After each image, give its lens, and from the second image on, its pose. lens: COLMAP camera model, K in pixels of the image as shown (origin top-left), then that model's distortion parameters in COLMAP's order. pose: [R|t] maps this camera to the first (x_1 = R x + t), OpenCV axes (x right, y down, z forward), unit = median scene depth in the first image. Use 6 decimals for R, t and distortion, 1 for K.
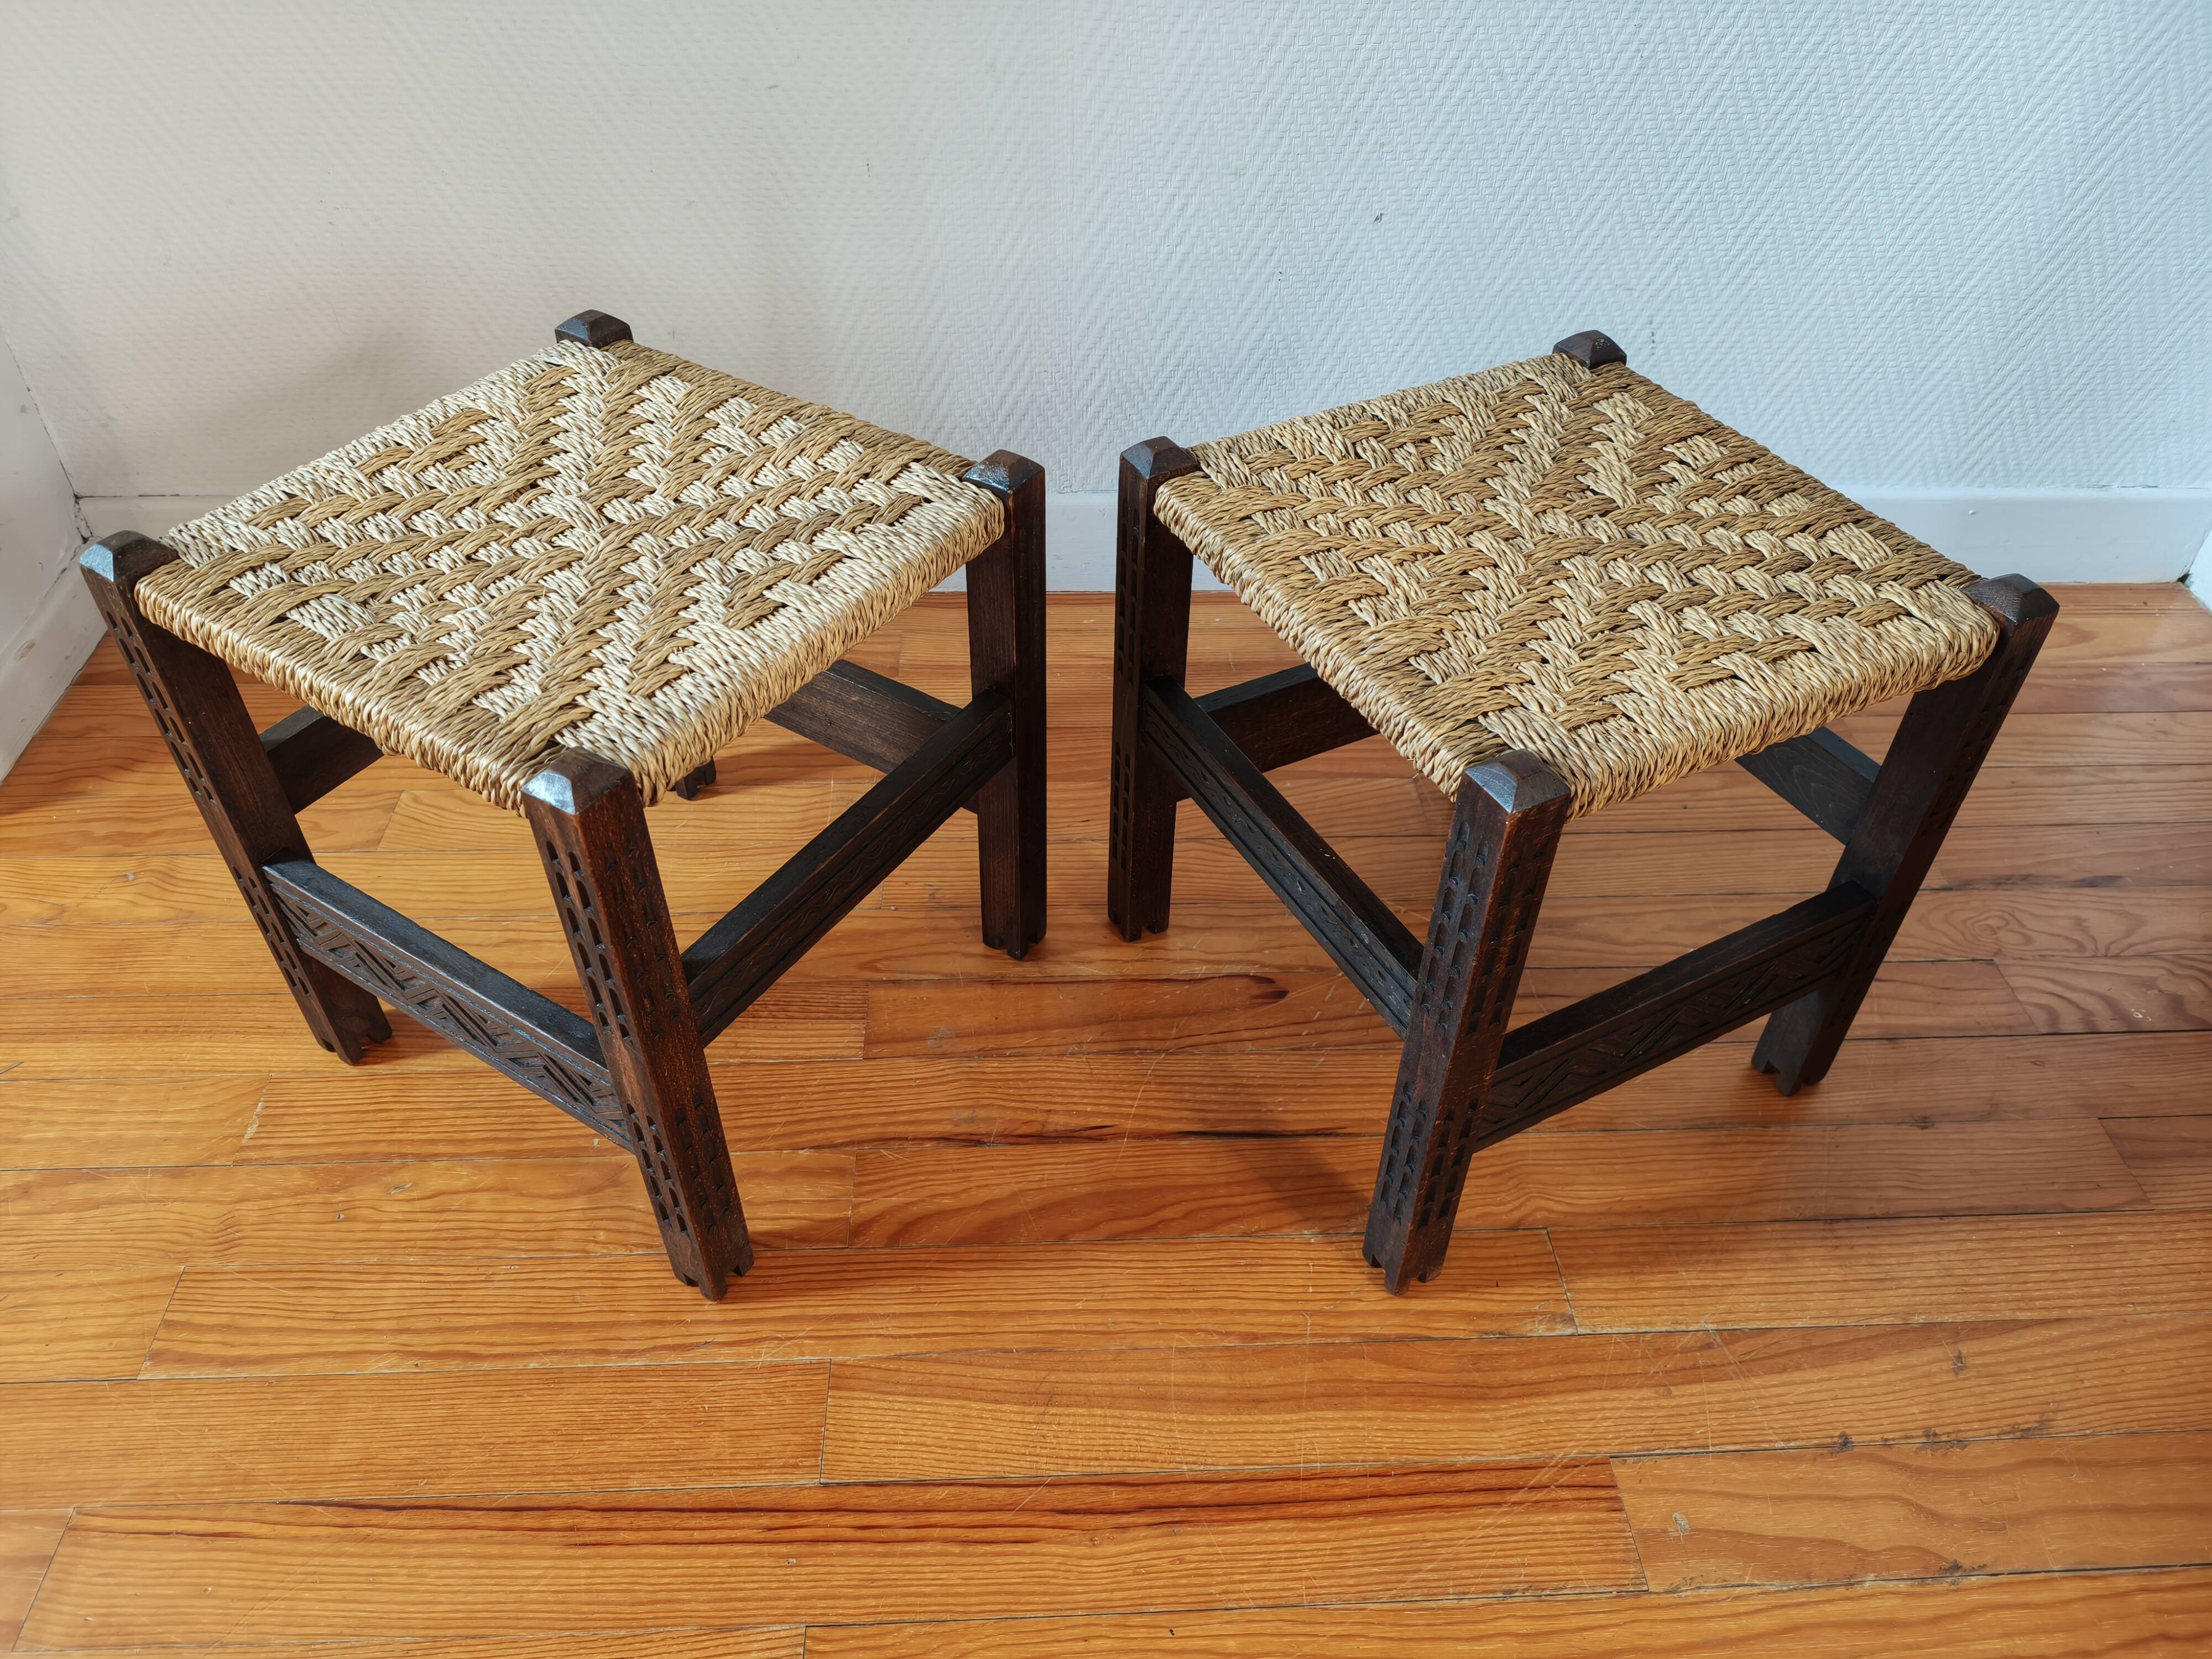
lens RADIAL K [[1510.7, 0, 1107.5], [0, 1510.7, 800.7], [0, 0, 1]] dist [0.008502, -0.022765]
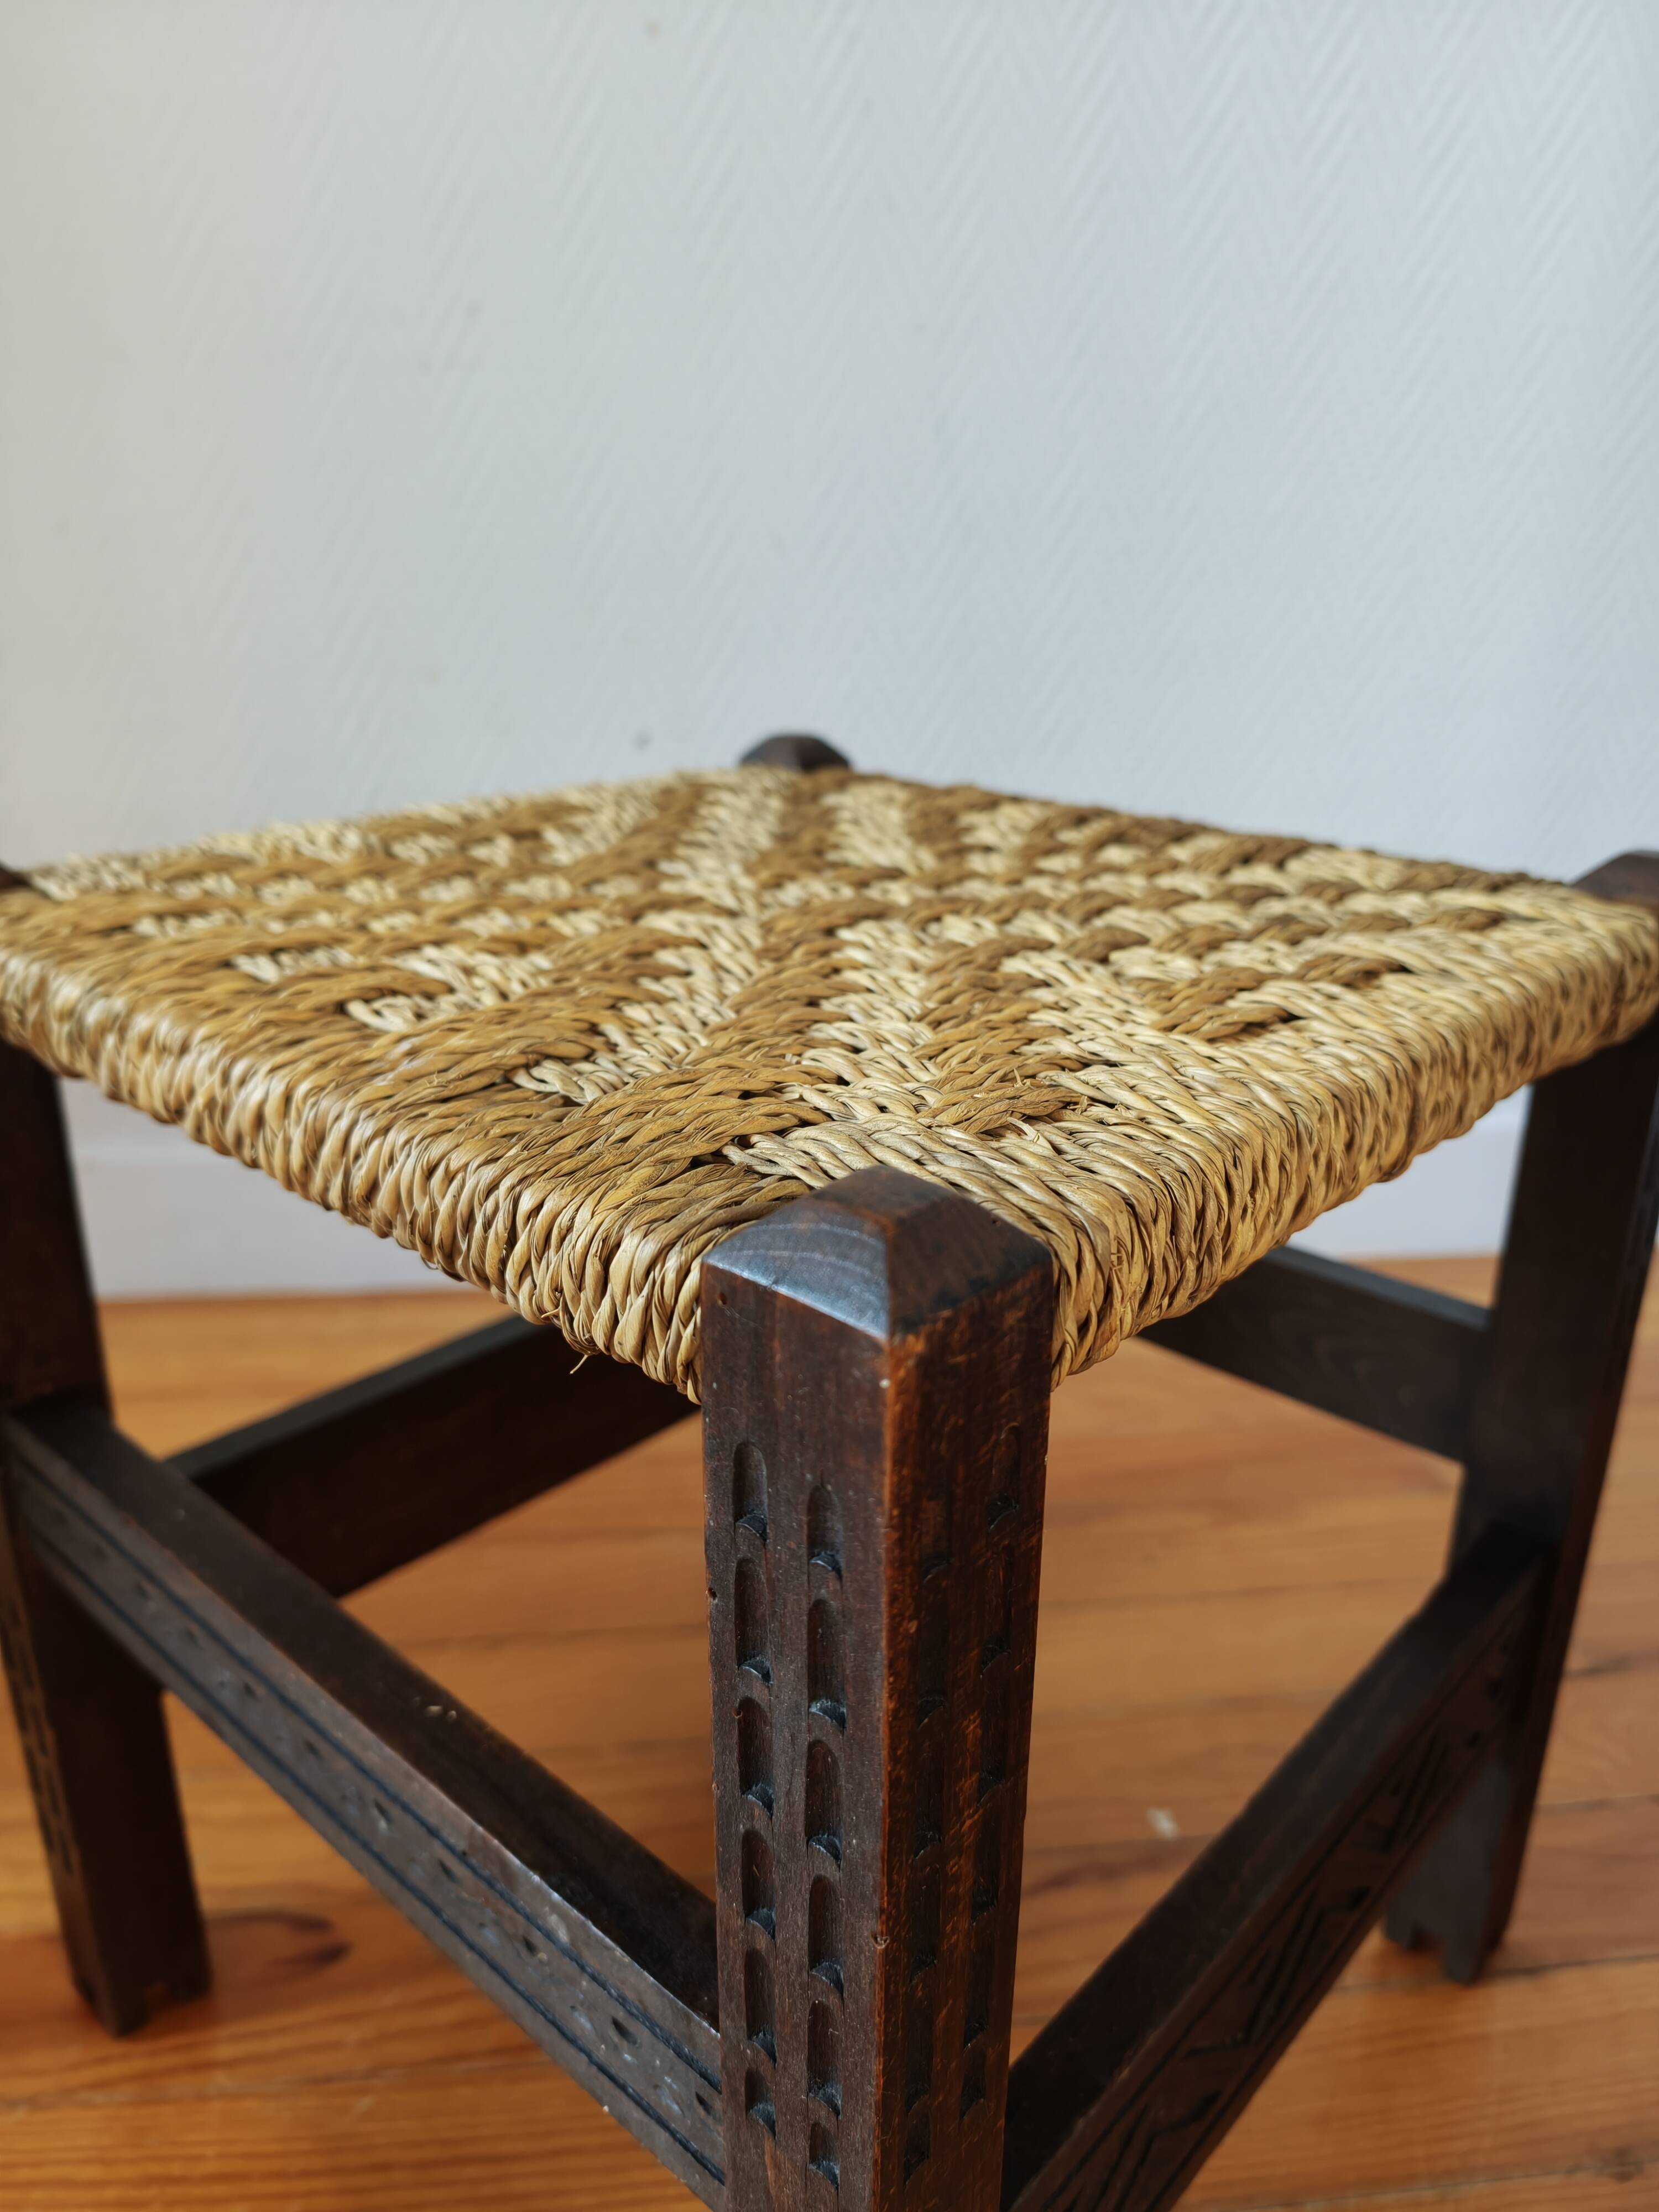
lens RADIAL K [[1553.9, 0, 868.5], [0, 1553.9, 1098.2], [0, 0, 1]] dist [-0.003187, -0.021917]
pose [[0.930349, -0.119945, 0.346502, 0.126452], [0.234888, 0.920589, -0.311998, 0.040102], [-0.281563, 0.371656, 0.884643, 0.548164]]
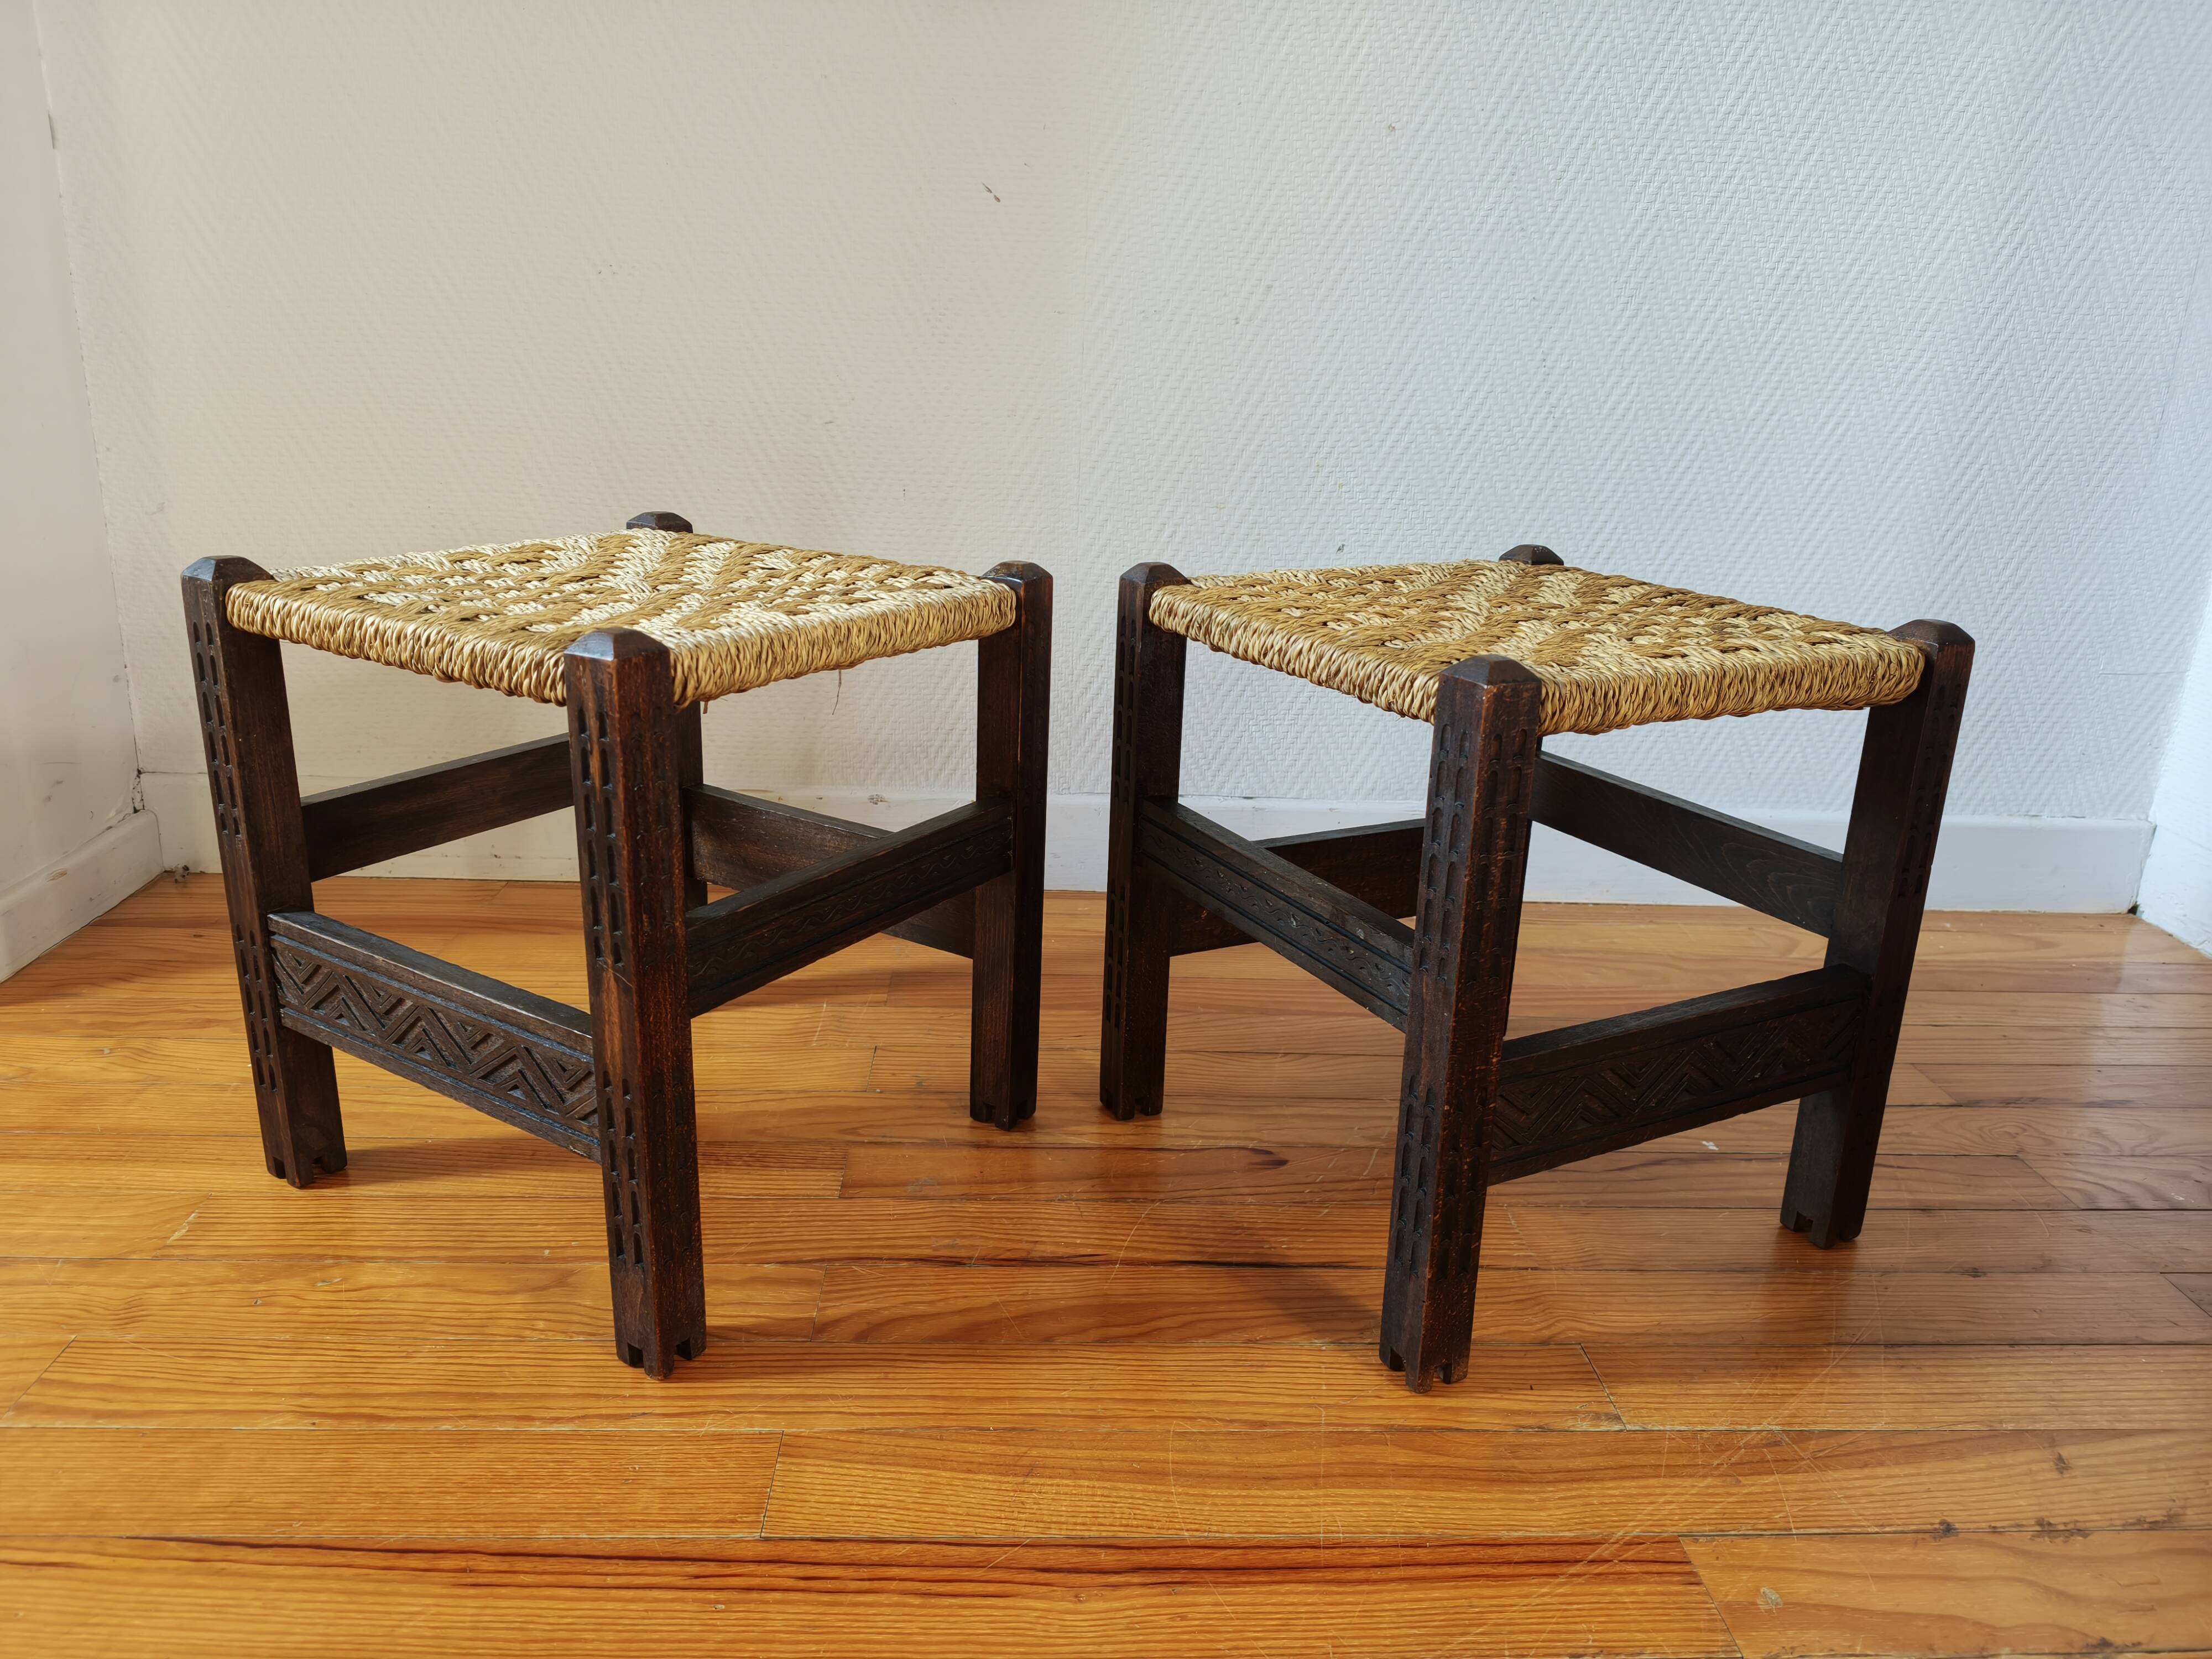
lens RADIAL K [[1507.9, 0, 1098.8], [0, 1507.9, 814.7], [0, 0, 1]] dist [0.008637, -0.021109]
pose [[0.999868, 0.016214, 0.000743, -0.005211], [-0.014512, 0.913568, -0.406427, 0.393702], [-0.007269, 0.406363, 0.913683, 0.047189]]
